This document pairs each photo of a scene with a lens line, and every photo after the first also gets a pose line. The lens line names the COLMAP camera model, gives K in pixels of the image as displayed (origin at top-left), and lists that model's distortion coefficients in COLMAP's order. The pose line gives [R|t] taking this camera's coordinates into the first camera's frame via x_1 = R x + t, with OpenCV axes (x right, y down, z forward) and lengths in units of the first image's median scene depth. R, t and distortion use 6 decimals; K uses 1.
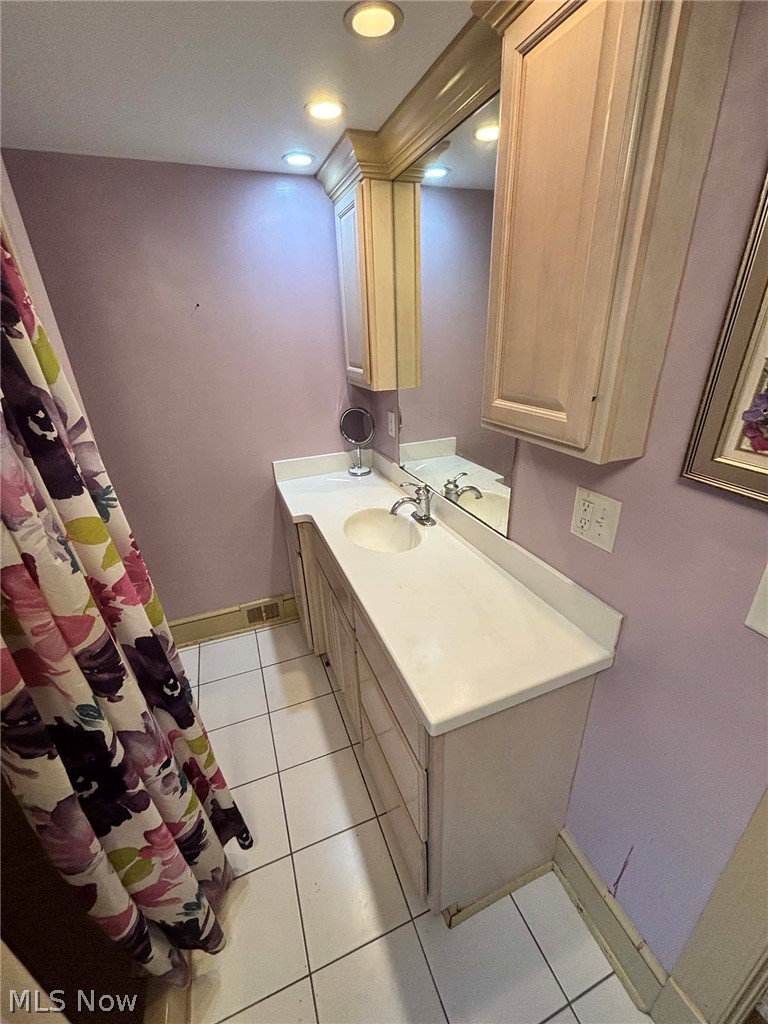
lens RADIAL K [[415.2, 0, 385.2], [0, 415.2, 512.4], [0, 0, 1]] dist [0.007087, -0.002675]
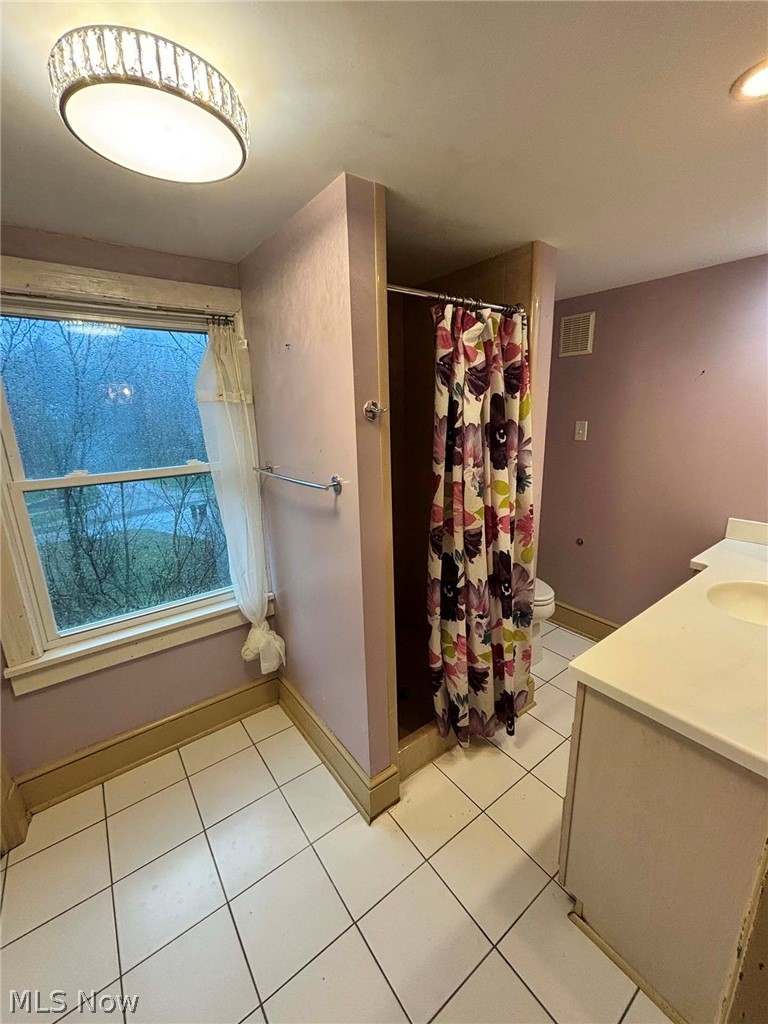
lens RADIAL K [[415.2, 0, 382.3], [0, 415.2, 512.8], [0, 0, 1]] dist [0.007087, -0.002675]
pose [[0.254780, 0.276417, -0.926650, 1.146861], [-0.375110, 0.911489, 0.168759, 0.031339], [0.891280, 0.304599, 0.335916, -0.201101]]
